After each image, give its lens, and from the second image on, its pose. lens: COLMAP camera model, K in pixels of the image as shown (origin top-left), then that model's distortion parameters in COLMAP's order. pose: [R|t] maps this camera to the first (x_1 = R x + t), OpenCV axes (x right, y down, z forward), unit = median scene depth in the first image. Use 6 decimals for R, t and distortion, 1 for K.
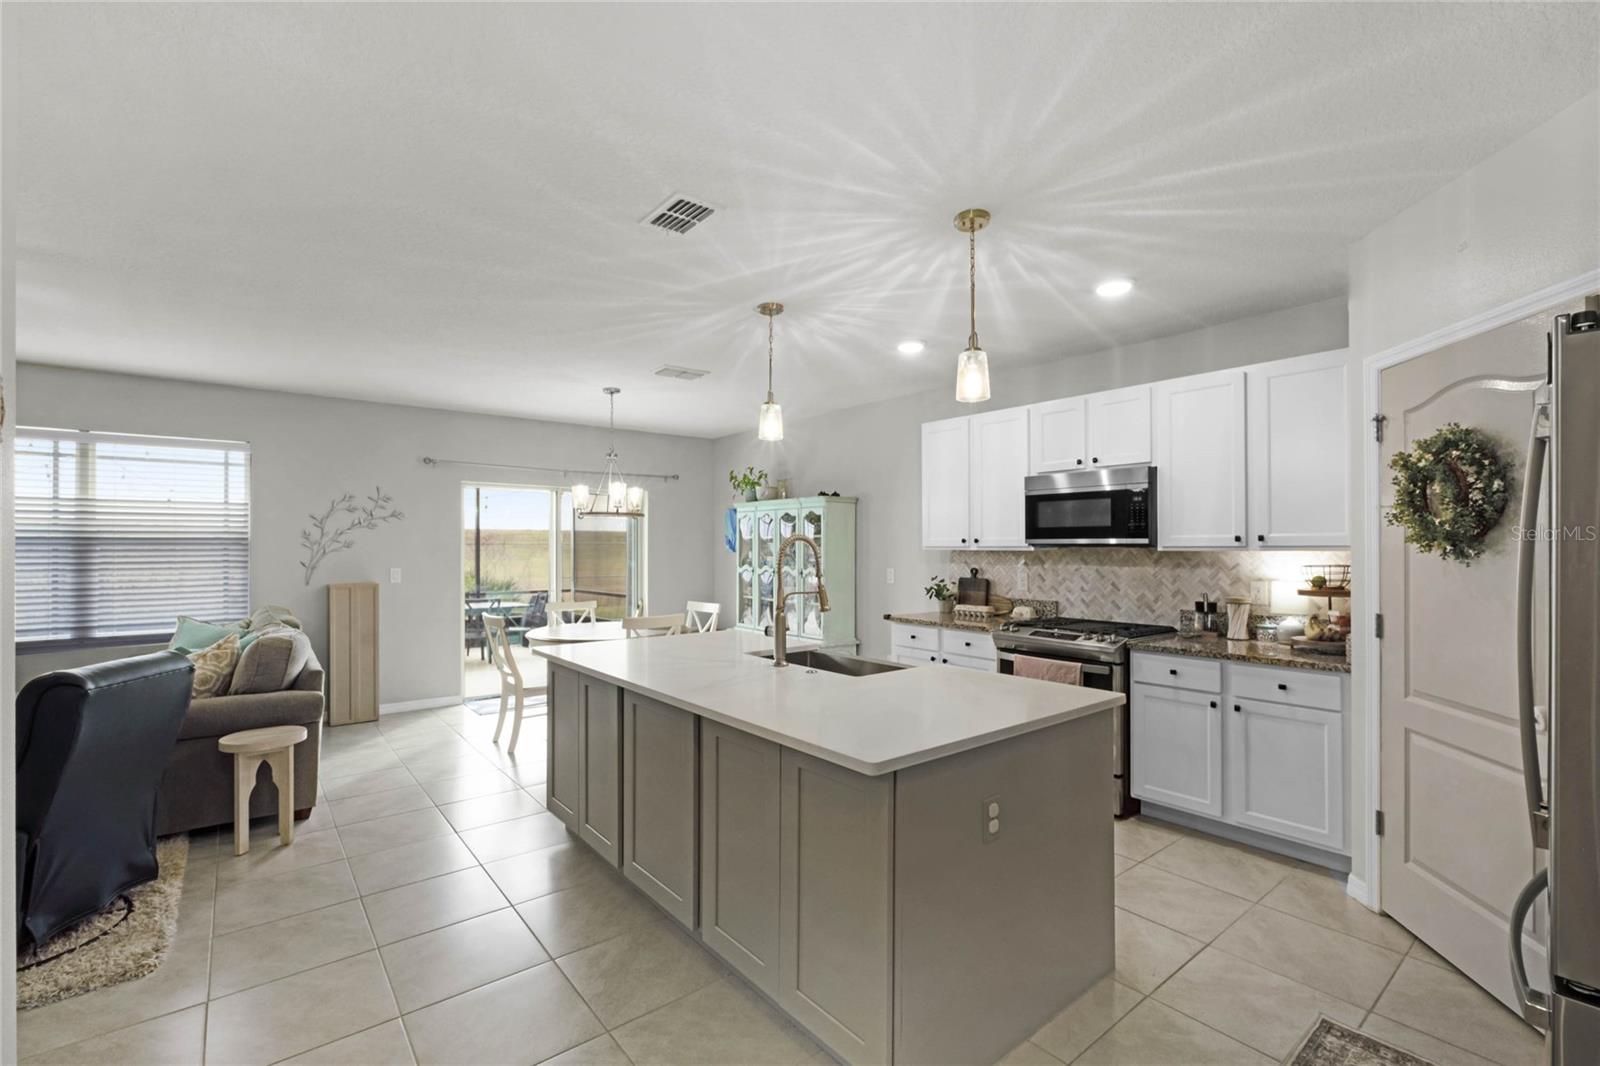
lens RADIAL K [[676.6, 0, 807.9], [0, 676.6, 535.8], [0, 0, 1]] dist [0.001483, -0.001327]
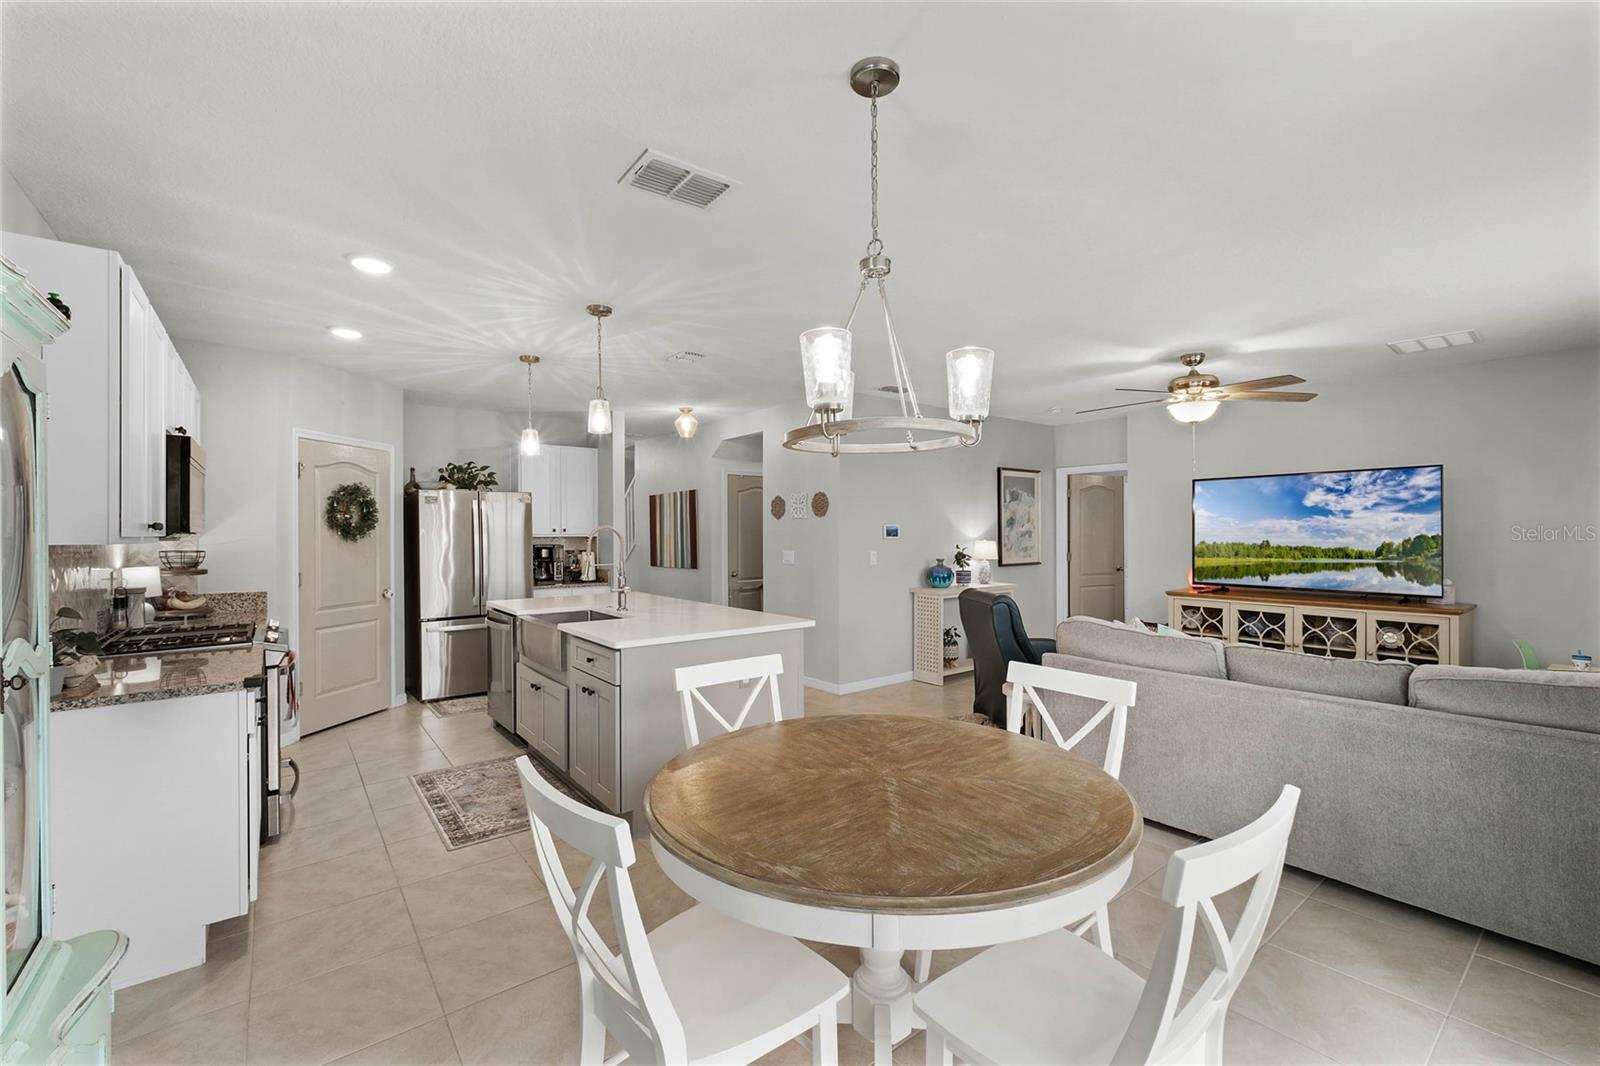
lens RADIAL K [[676.6, 0, 796.6], [0, 676.6, 519.4], [0, 0, 1]] dist [0.001483, -0.001327]
pose [[-0.999465, 0.004706, 0.032359, -0.324844], [0.004034, 0.999776, -0.020790, 0.009139], [-0.032450, -0.020648, -0.999260, 1.684116]]
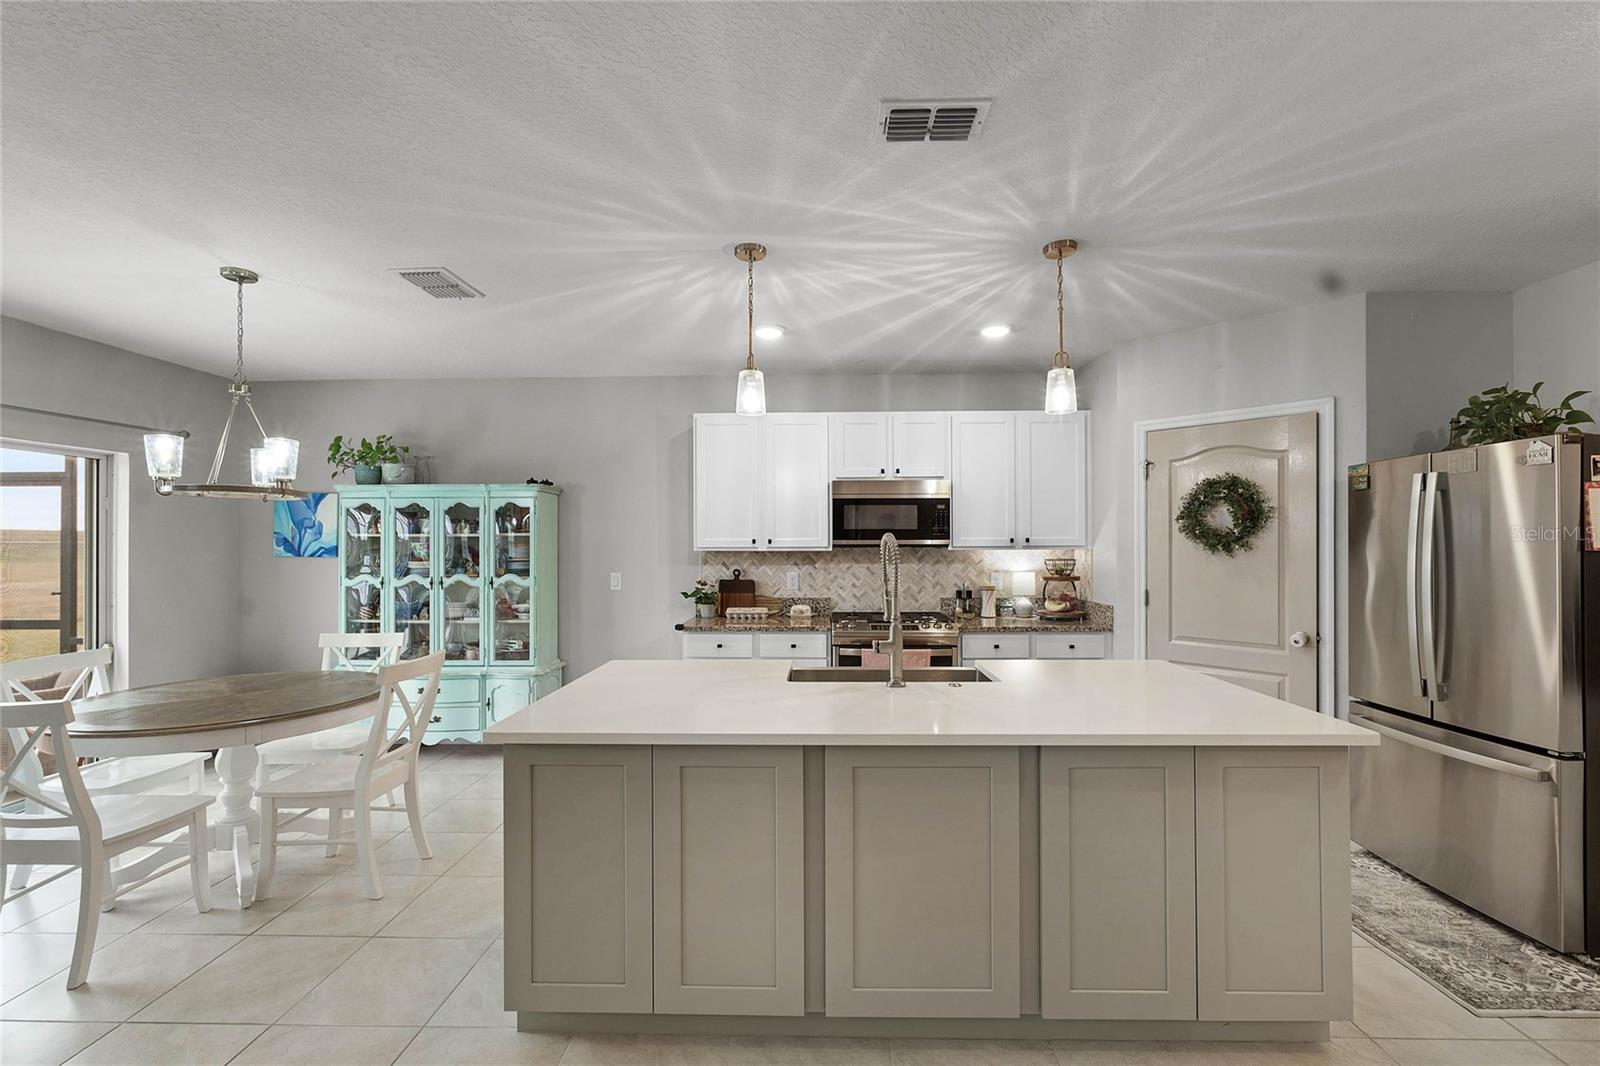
lens RADIAL K [[676.6, 0, 790.3], [0, 676.6, 543.0], [0, 0, 1]] dist [0.001483, -0.001327]
pose [[0.668639, 0.002362, 0.743584, -0.515218], [-0.008690, 0.999951, 0.004638, 0.005216], [-0.743537, -0.009563, 0.668627, 0.350567]]
